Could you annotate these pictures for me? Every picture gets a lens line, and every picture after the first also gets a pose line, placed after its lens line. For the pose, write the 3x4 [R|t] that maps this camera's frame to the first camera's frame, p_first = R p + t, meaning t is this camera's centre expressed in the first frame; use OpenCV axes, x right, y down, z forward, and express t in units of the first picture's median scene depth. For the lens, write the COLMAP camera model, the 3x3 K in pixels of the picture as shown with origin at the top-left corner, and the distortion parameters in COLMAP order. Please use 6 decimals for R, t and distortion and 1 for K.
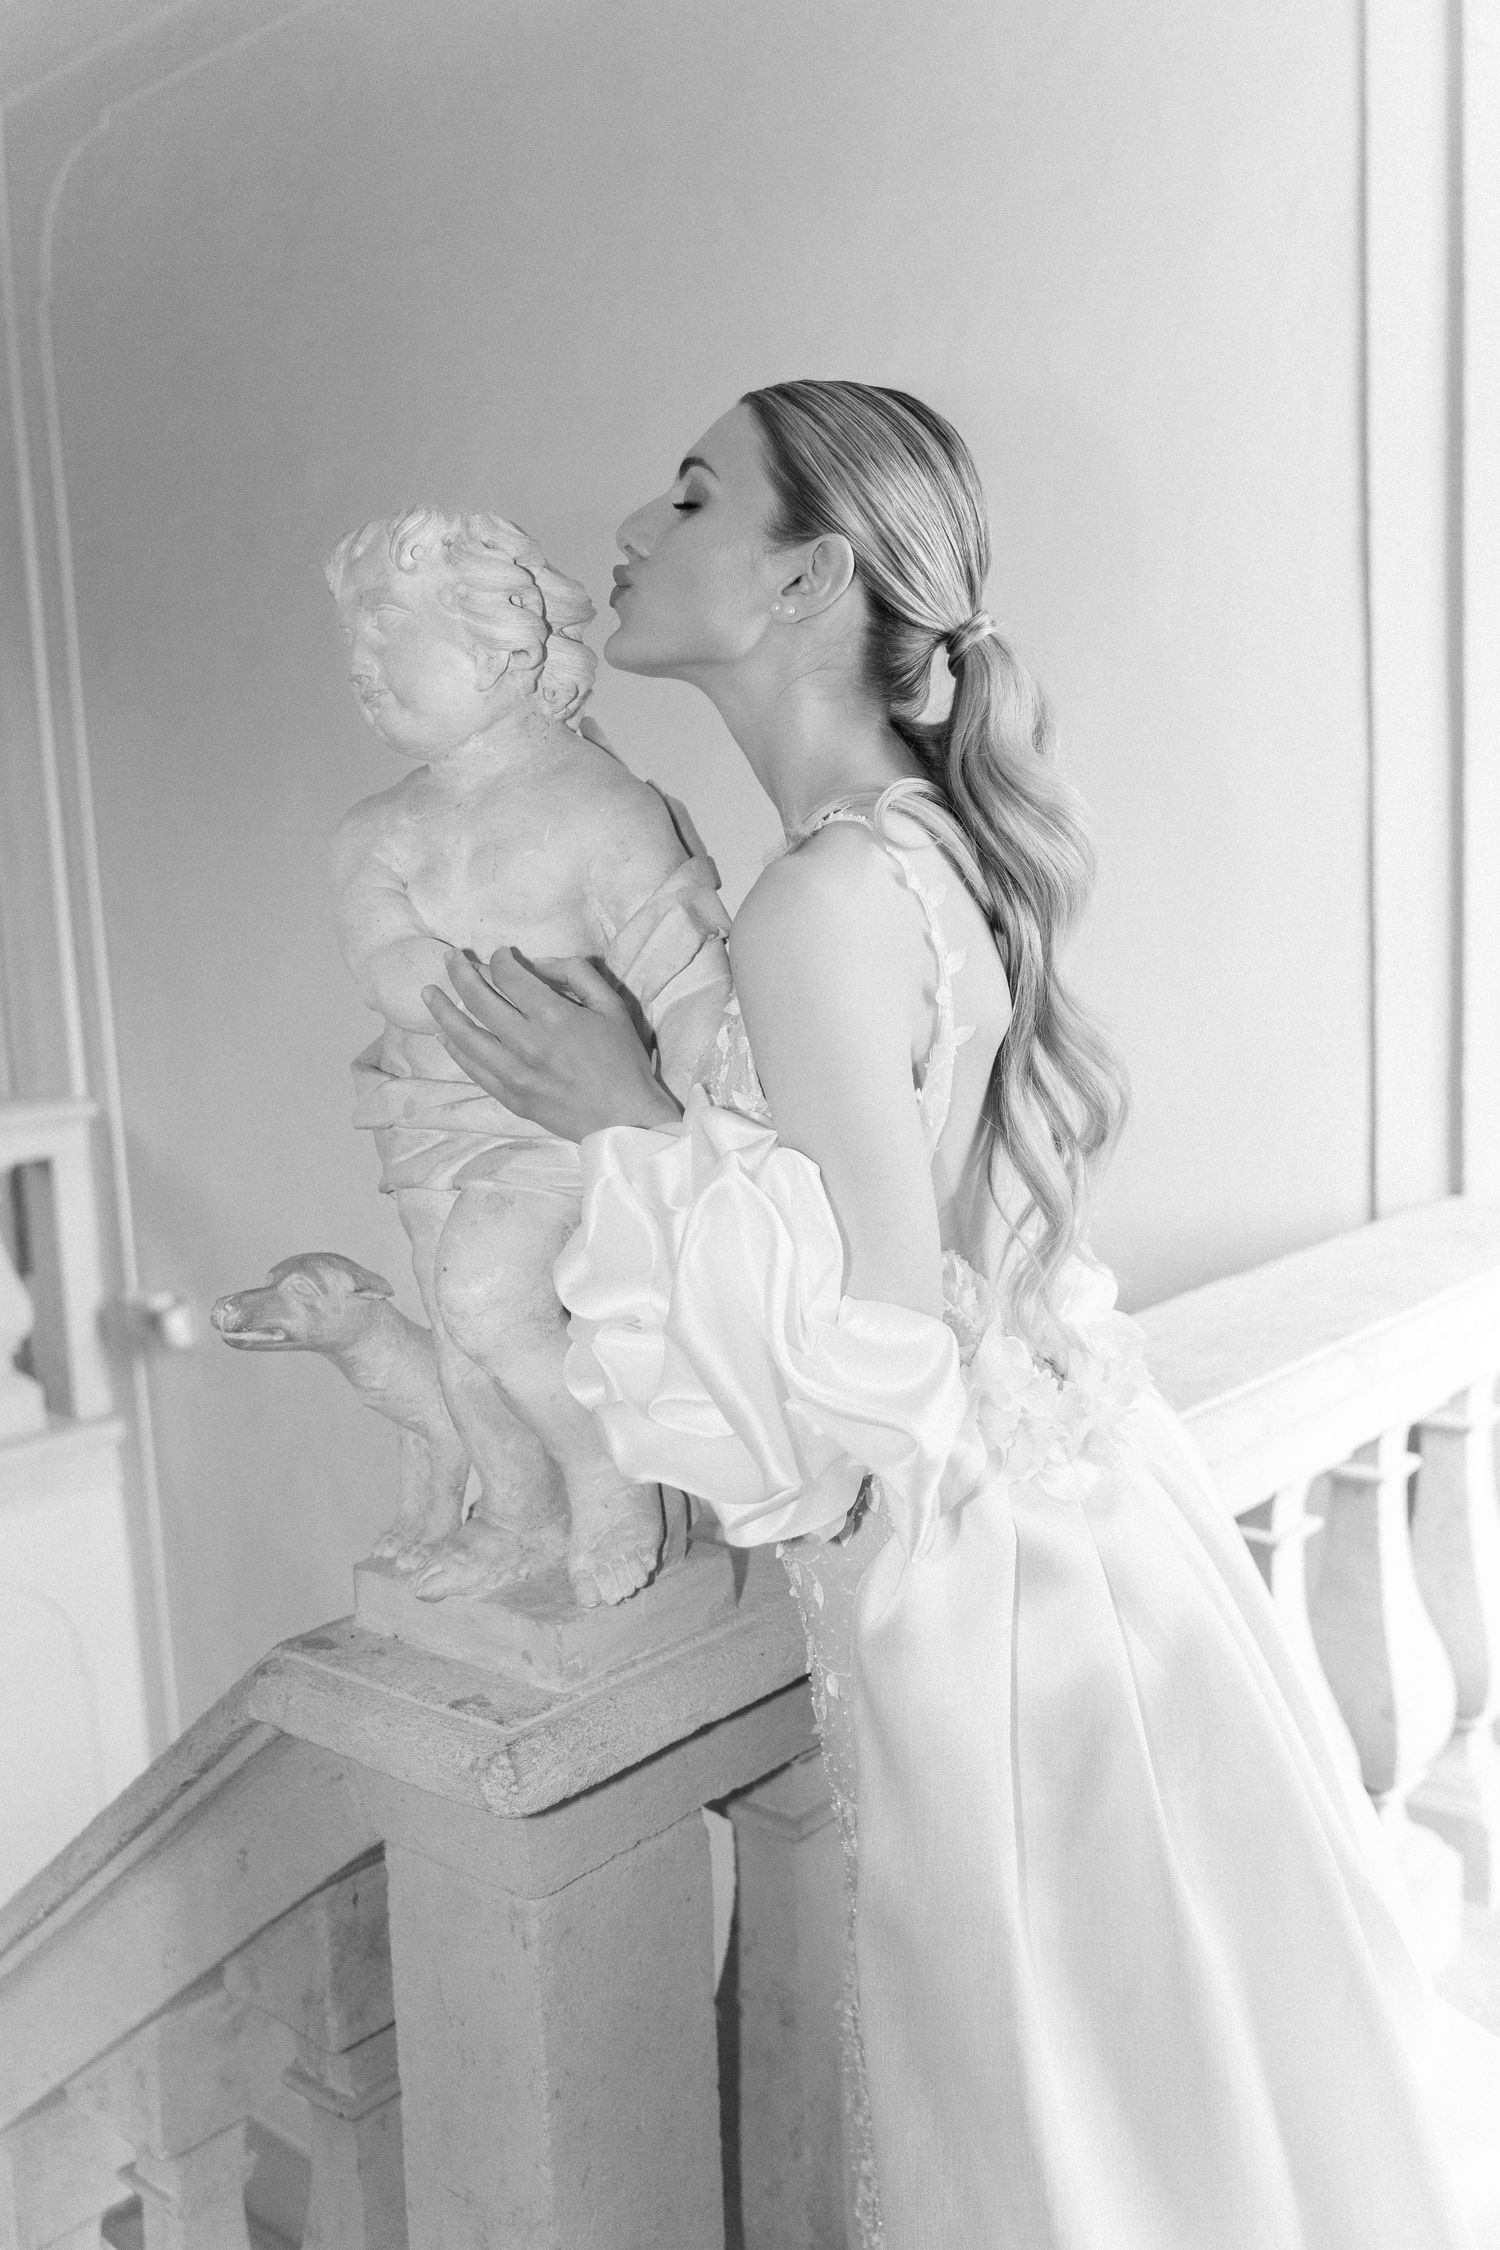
lens RADIAL K [[1995.3, 0, 749.0], [0, 1995.3, 1124.0], [0, 0, 1]] dist [-0.019936, 0.027783]
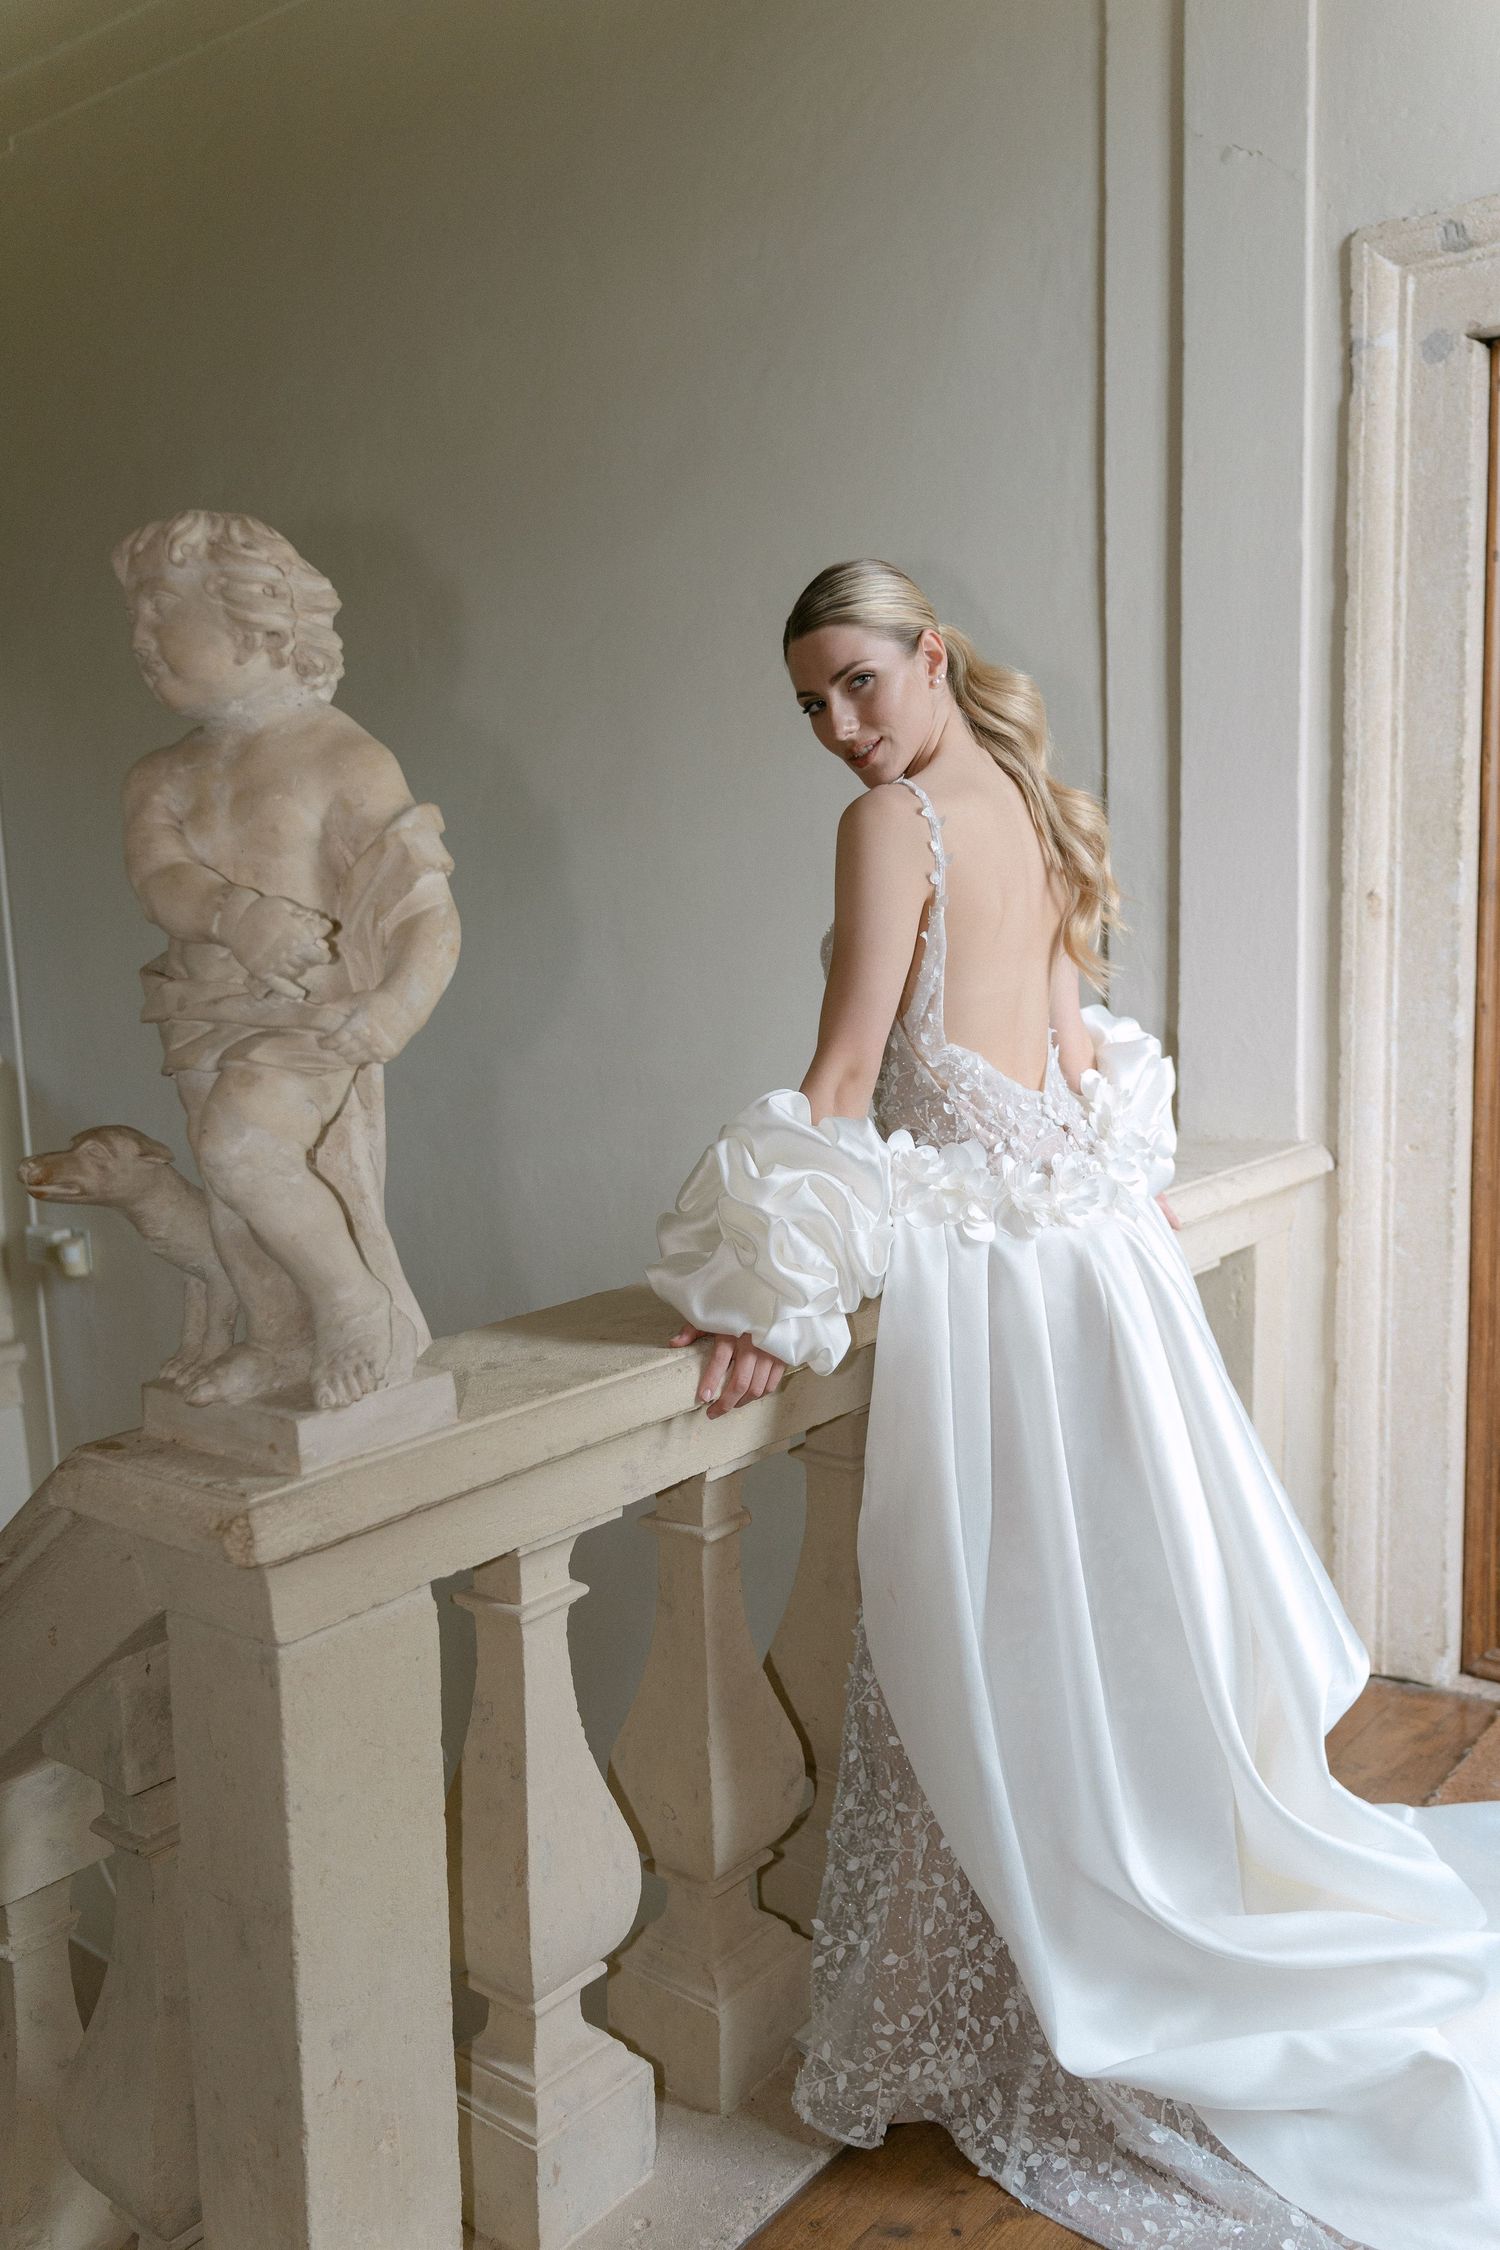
lens RADIAL K [[1861.5, 0, 752.5], [0, 1861.5, 1126.0], [0, 0, 1]] dist [0.004980, 0.000313]
pose [[0.998491, 0.011838, 0.053618, 0.118292], [-0.012538, 0.999840, 0.012741, 0.047523], [-0.053458, -0.013394, 0.998480, -0.163948]]
